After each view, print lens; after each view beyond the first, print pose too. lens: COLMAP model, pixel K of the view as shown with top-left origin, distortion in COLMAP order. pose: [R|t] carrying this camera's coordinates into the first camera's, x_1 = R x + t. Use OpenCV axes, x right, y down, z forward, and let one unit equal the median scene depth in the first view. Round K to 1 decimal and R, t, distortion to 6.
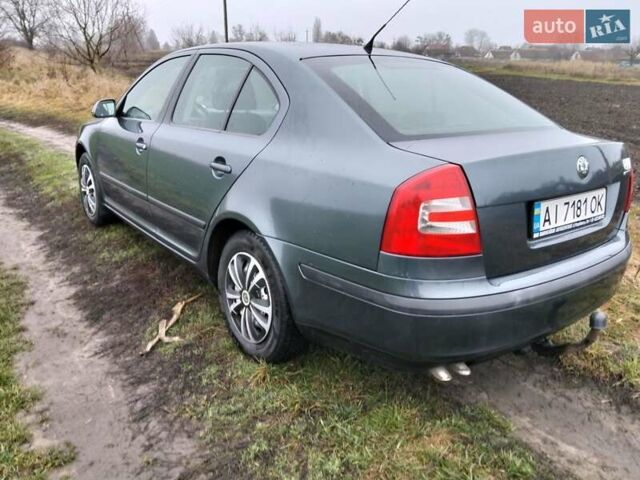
lens RADIAL K [[555.5, 0, 320.0], [0, 555.5, 240.0], [0, 0, 1]] dist [-0.005837, -0.009888]
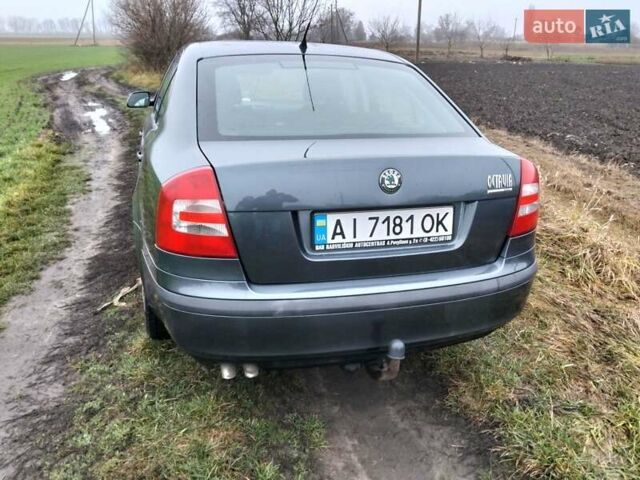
lens RADIAL K [[553.6, 0, 320.0], [0, 553.6, 240.0], [0, 0, 1]] dist [0.062444, -0.150609]
pose [[0.928164, 0.115866, -0.353676, 0.666131], [-0.110148, 0.993251, 0.036328, -0.051449], [0.355498, 0.005239, 0.934662, 0.095849]]
